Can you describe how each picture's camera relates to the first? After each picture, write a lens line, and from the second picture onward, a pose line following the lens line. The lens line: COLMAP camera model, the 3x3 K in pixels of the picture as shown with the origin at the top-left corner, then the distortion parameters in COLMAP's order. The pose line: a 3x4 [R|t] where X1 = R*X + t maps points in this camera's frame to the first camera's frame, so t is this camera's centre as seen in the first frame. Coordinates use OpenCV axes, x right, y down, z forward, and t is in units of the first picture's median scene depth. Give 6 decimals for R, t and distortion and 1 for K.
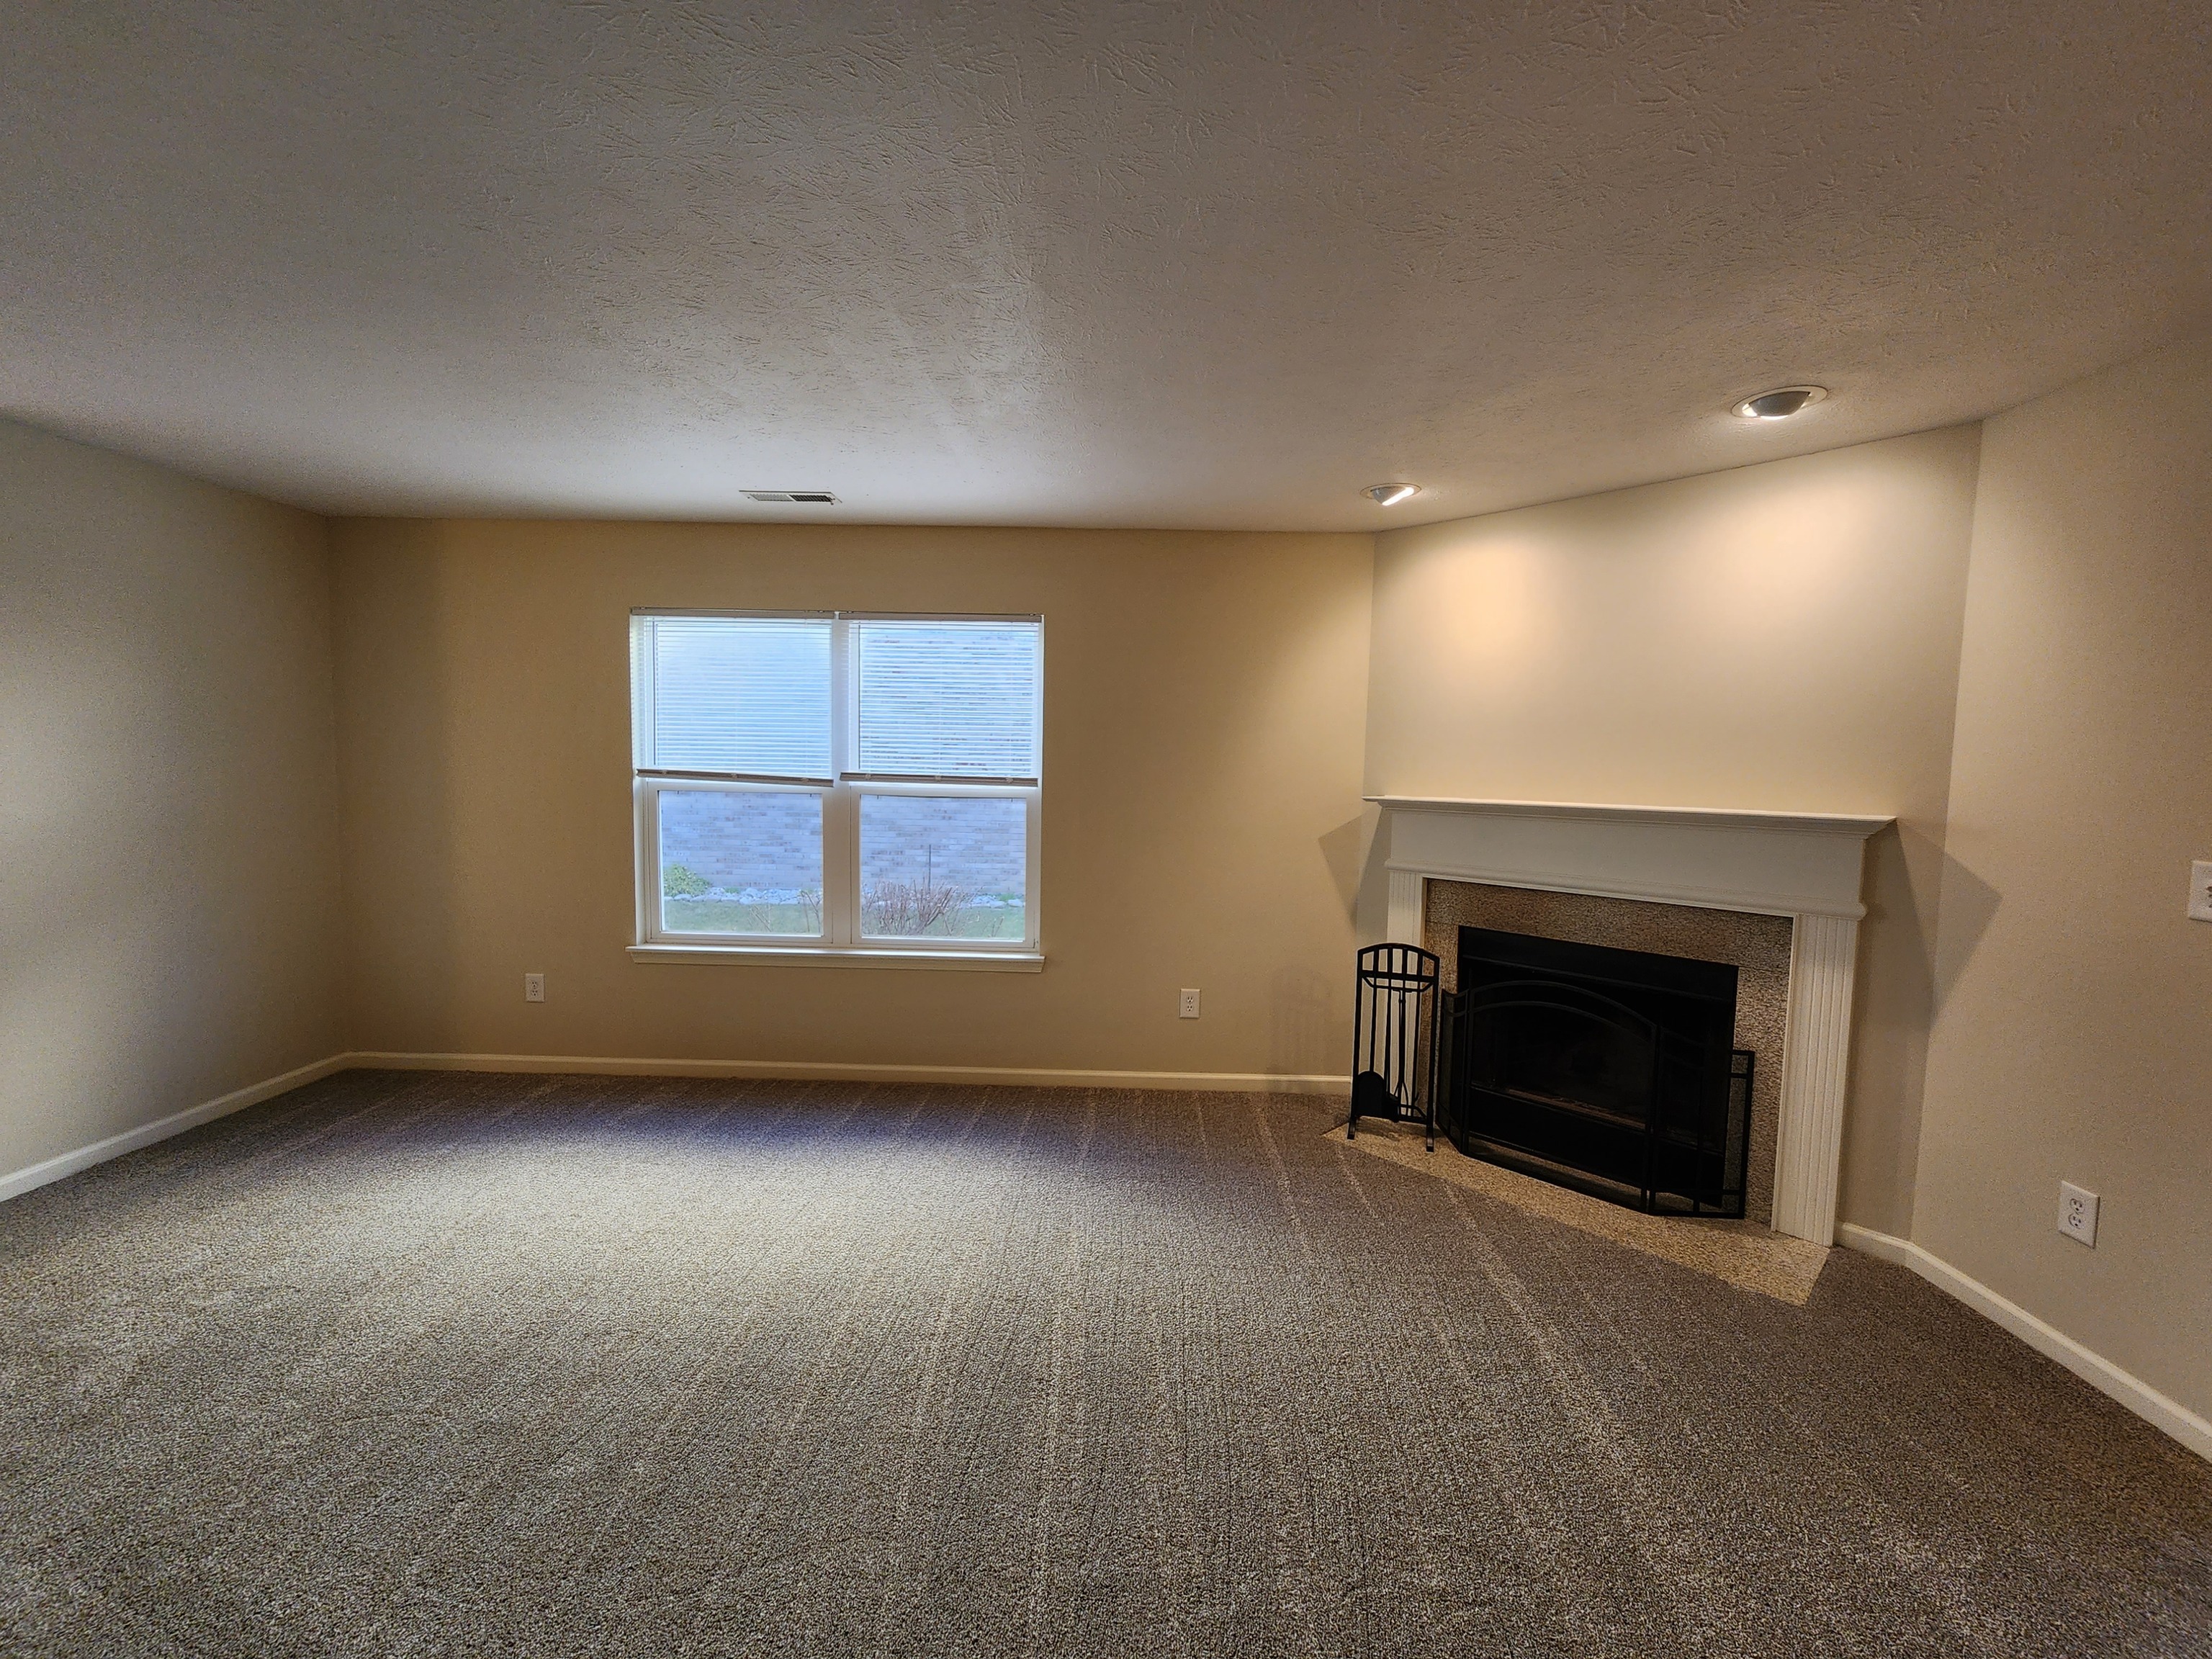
lens RADIAL K [[909.0, 0, 1117.3], [0, 909.0, 825.6], [0, 0, 1]] dist [0.000550, 0.000819]
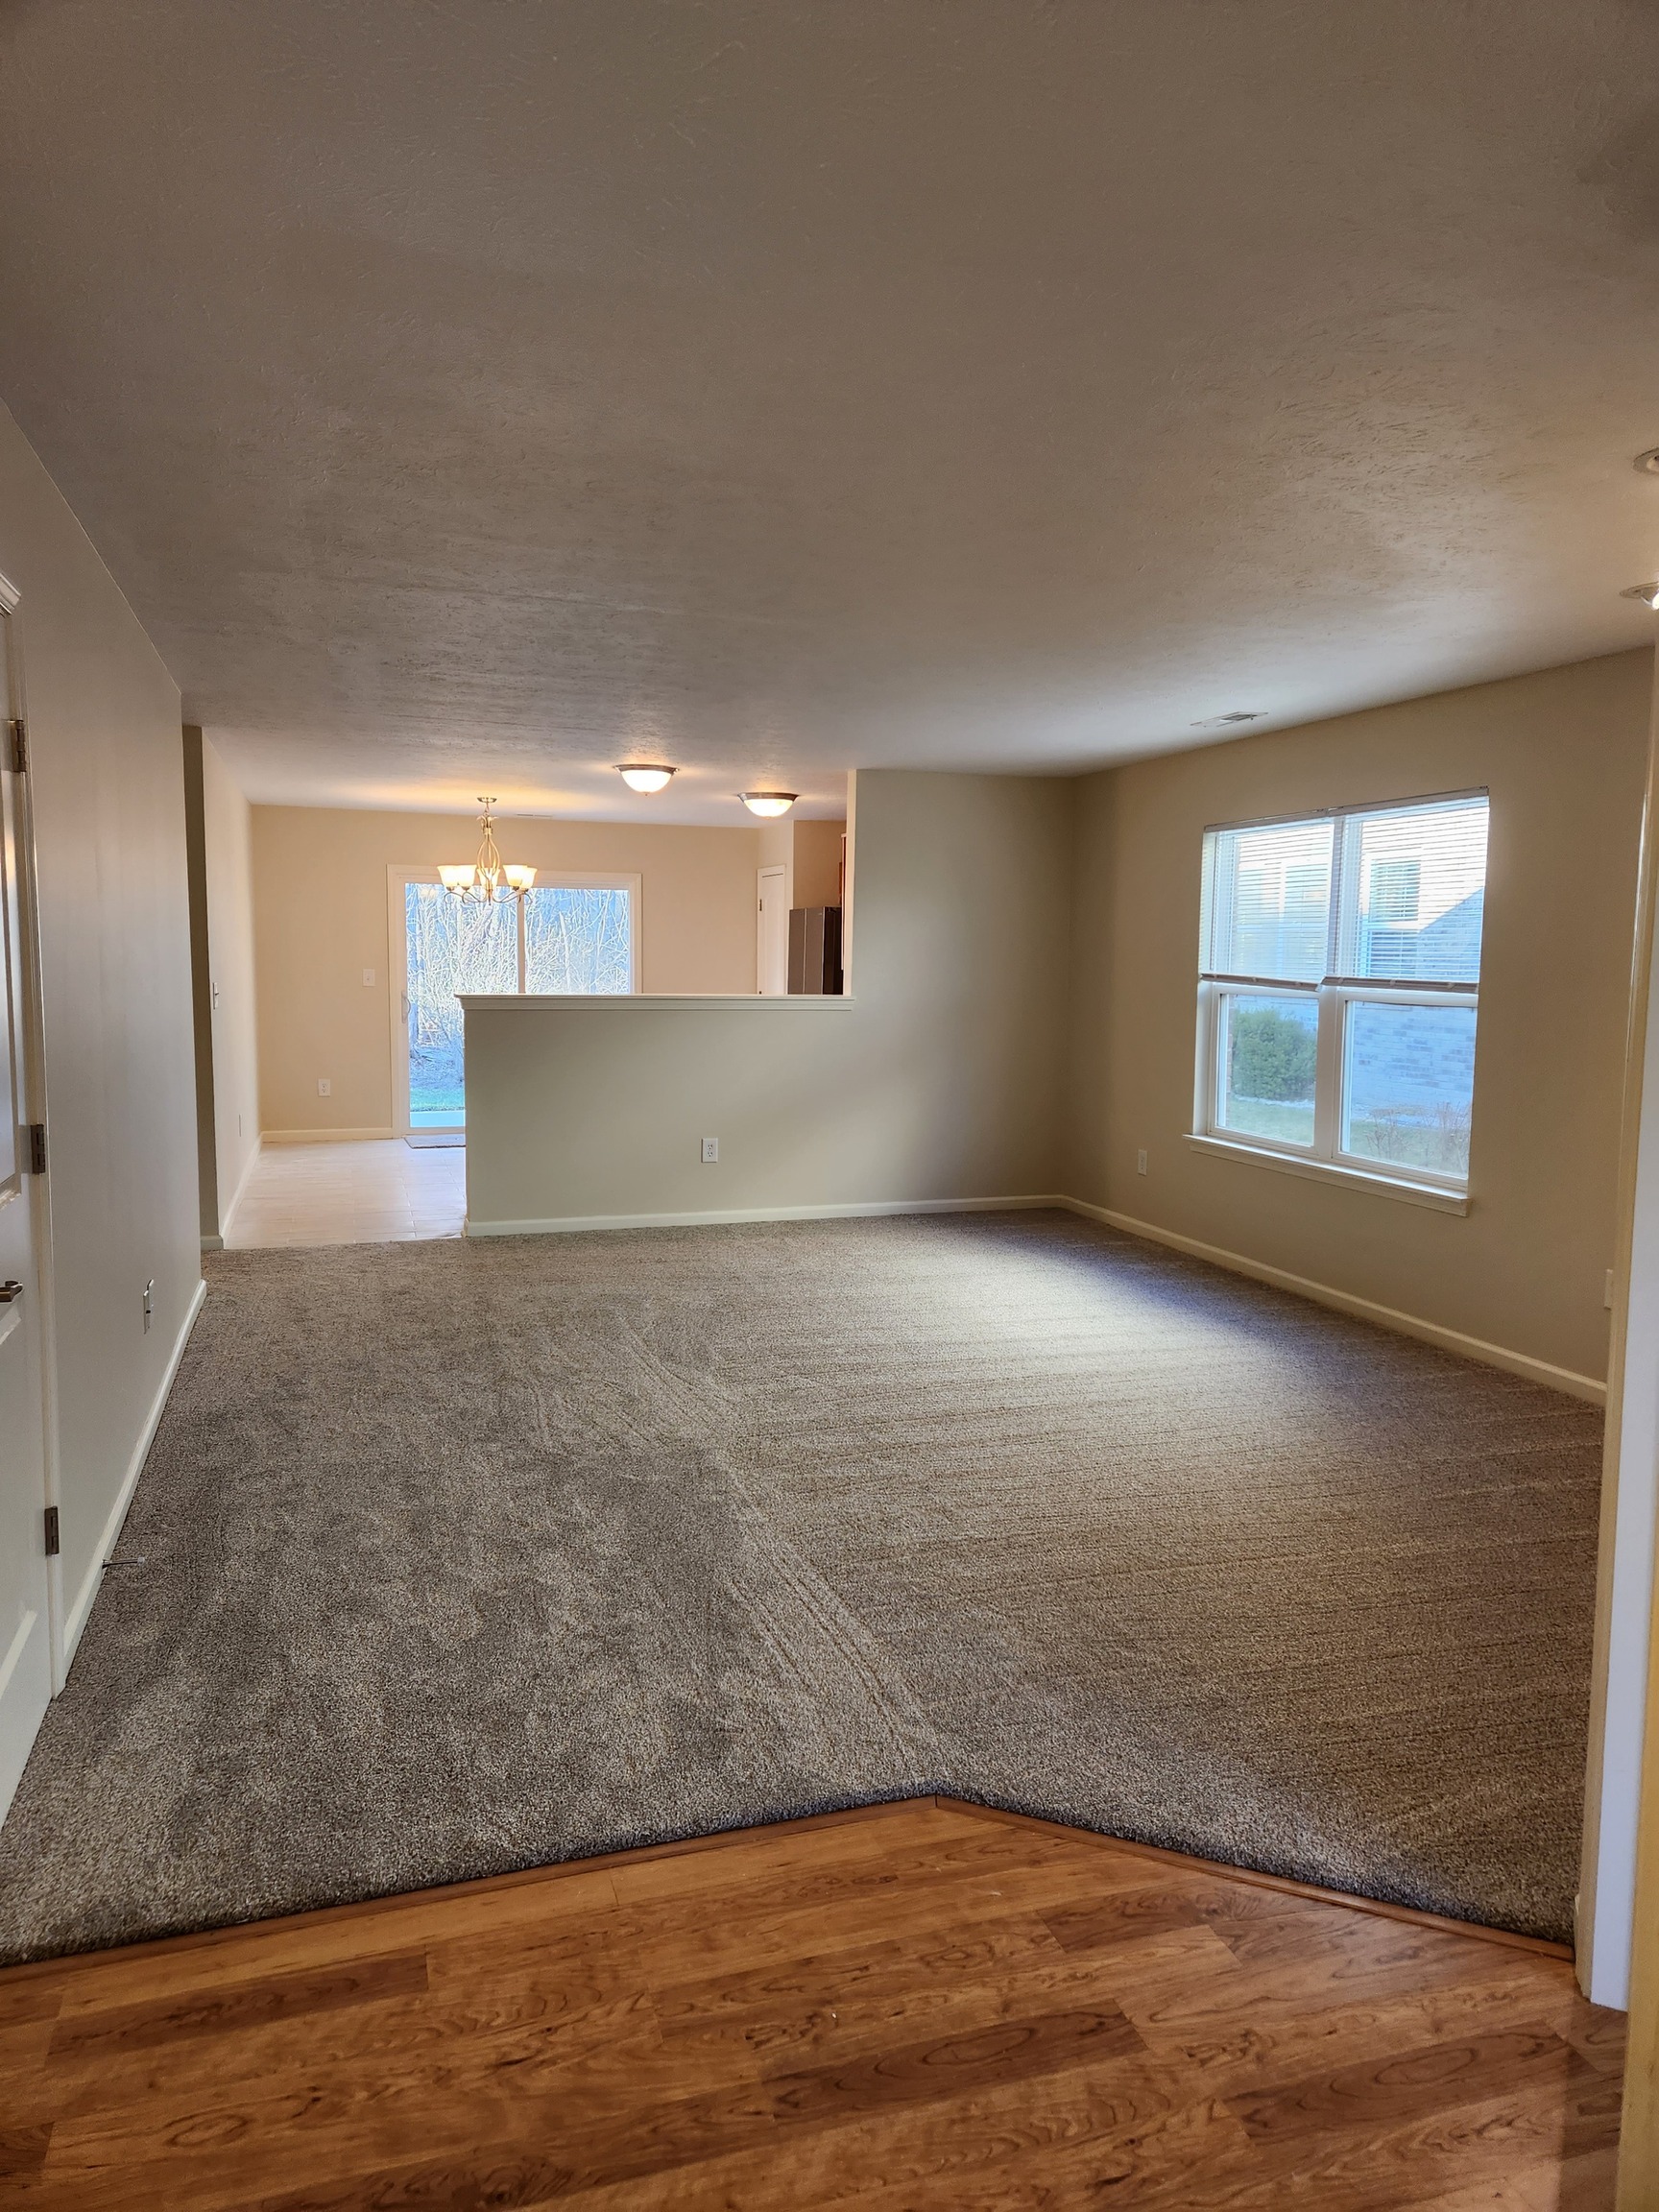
lens RADIAL K [[1473.3, 0, 829.5], [0, 1473.3, 1106.0], [0, 0, 1]] dist [0.129865, -0.000565]
pose [[0.329705, 0.085008, -0.940249, 1.023782], [-0.068328, 0.995475, 0.066041, 0.009110], [0.941608, 0.042472, 0.334021, -0.015765]]
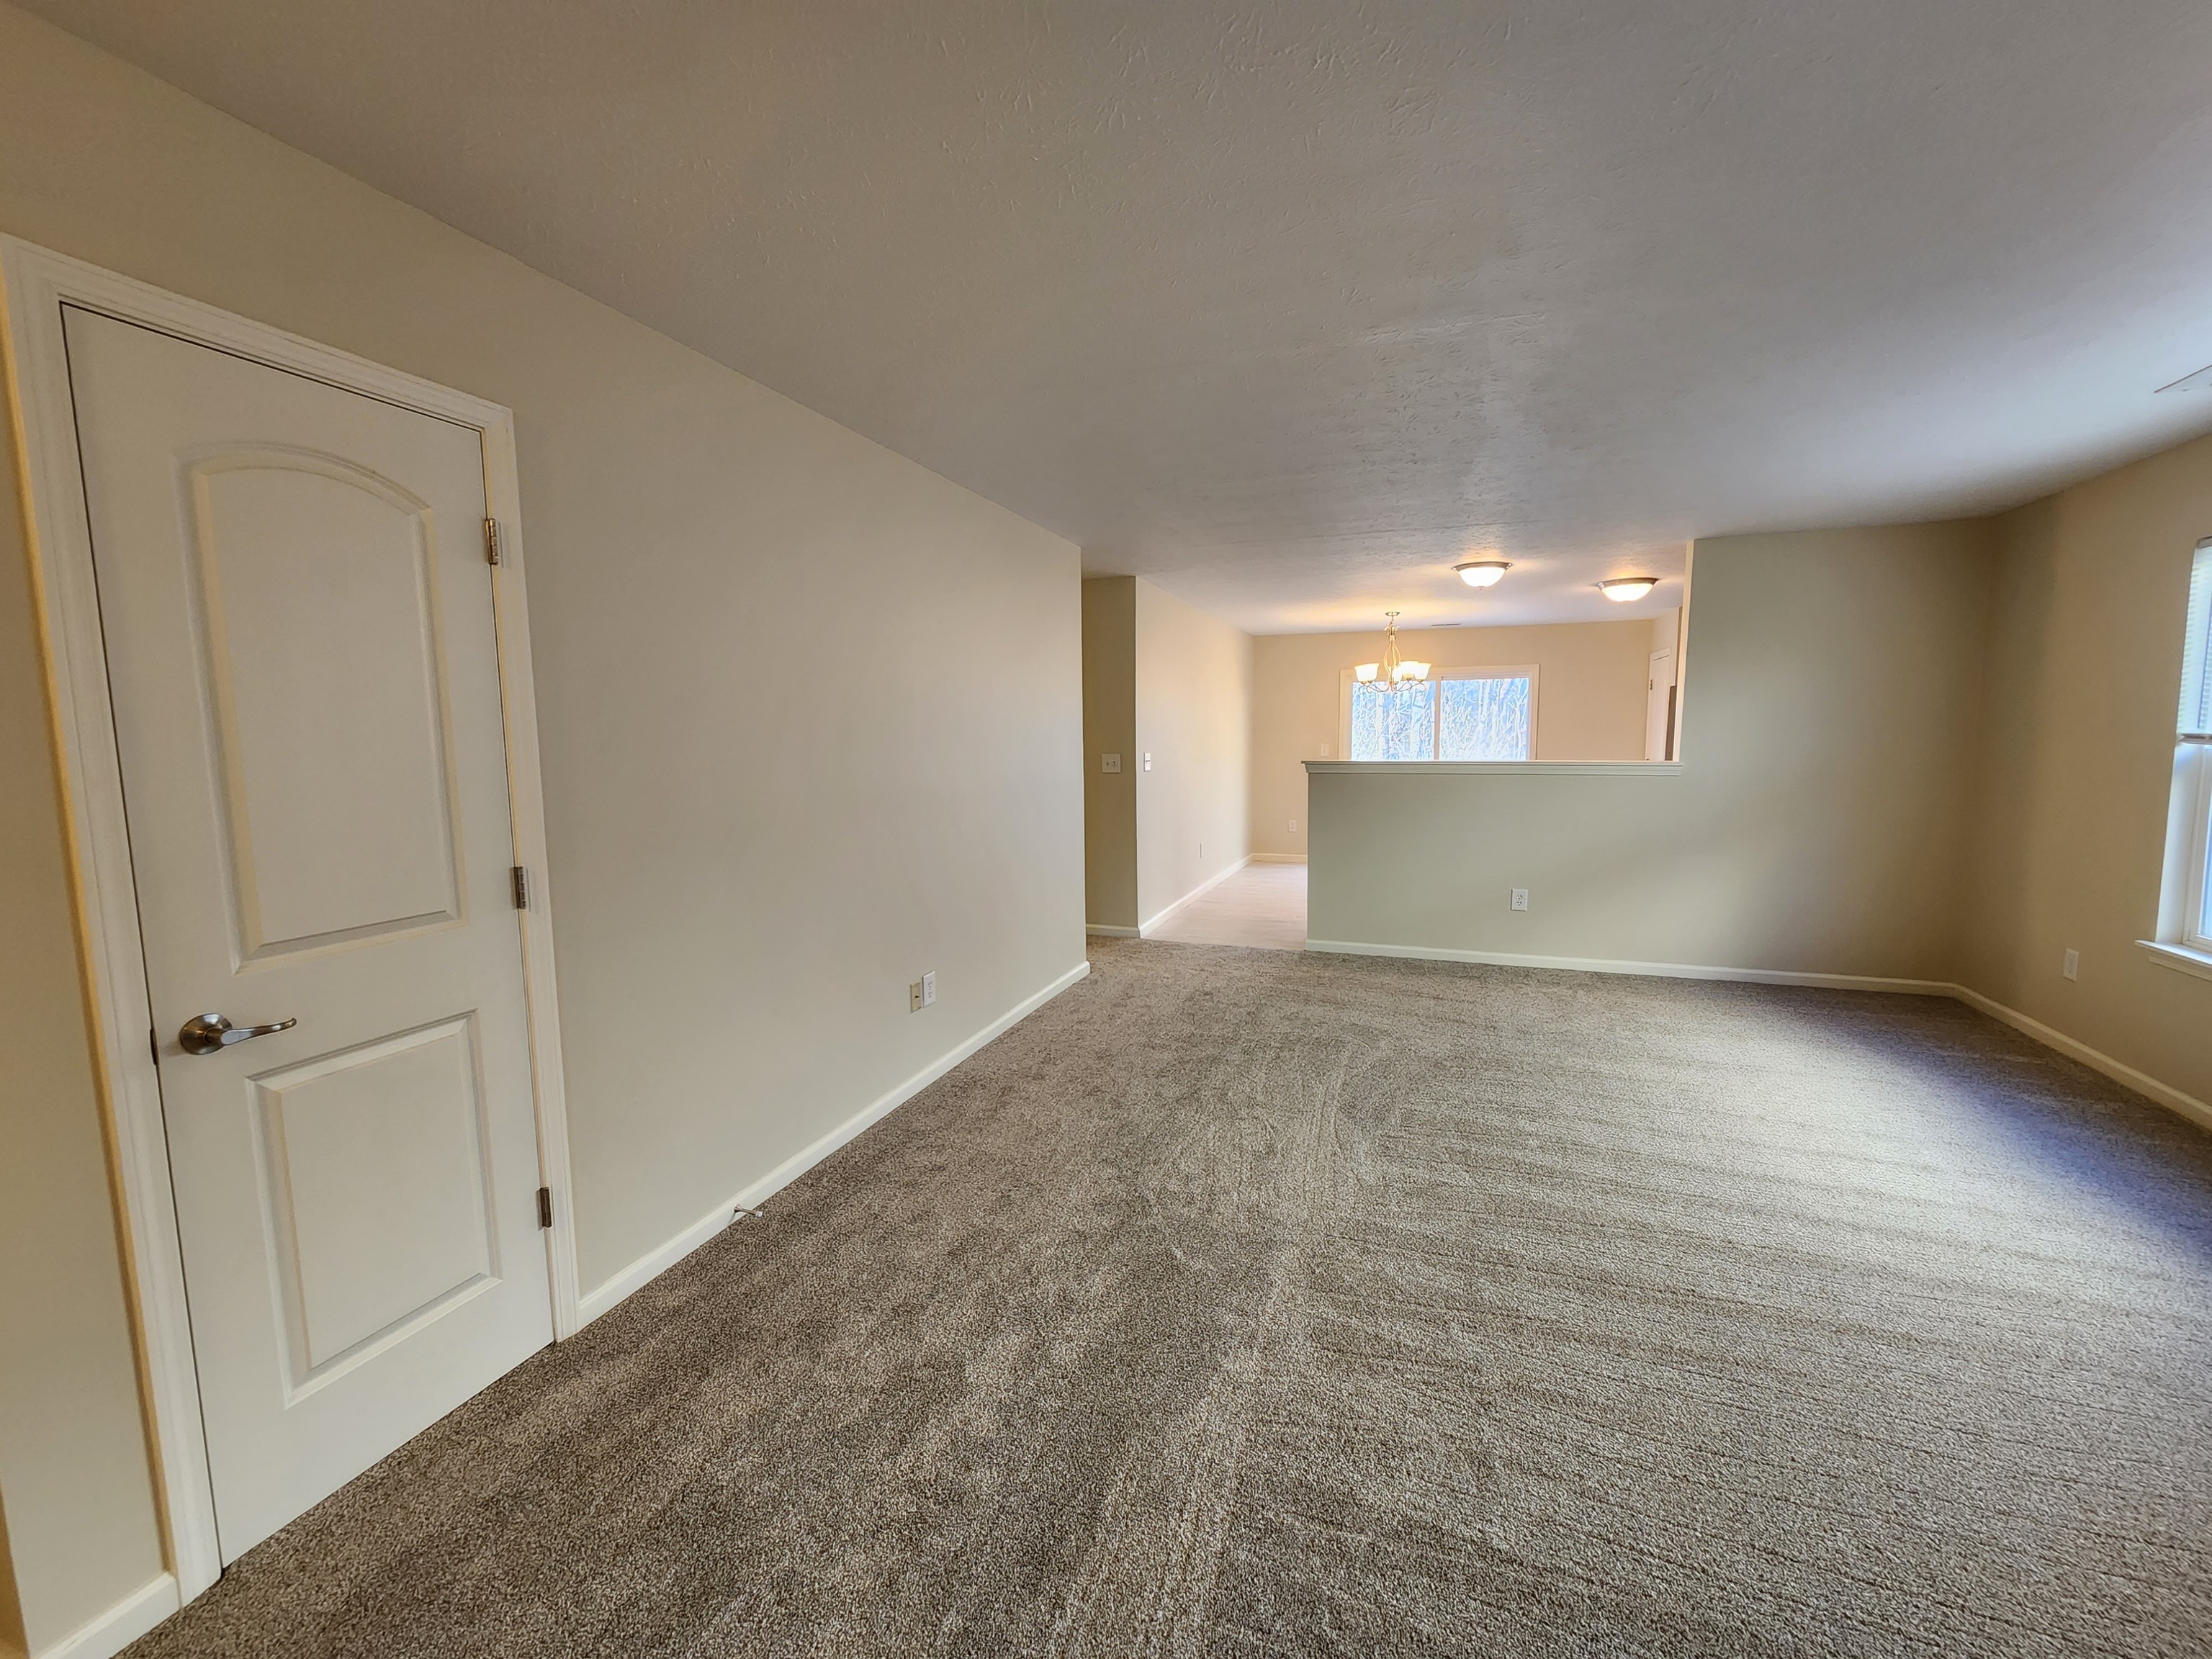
lens RADIAL K [[909.0, 0, 1117.3], [0, 909.0, 825.6], [0, 0, 1]] dist [0.000550, 0.000819]
pose [[-0.321883, 0.078956, -0.943481, 0.585199], [-0.062598, 0.992561, 0.104420, -0.004127], [0.944708, 0.092670, -0.314546, 0.344536]]
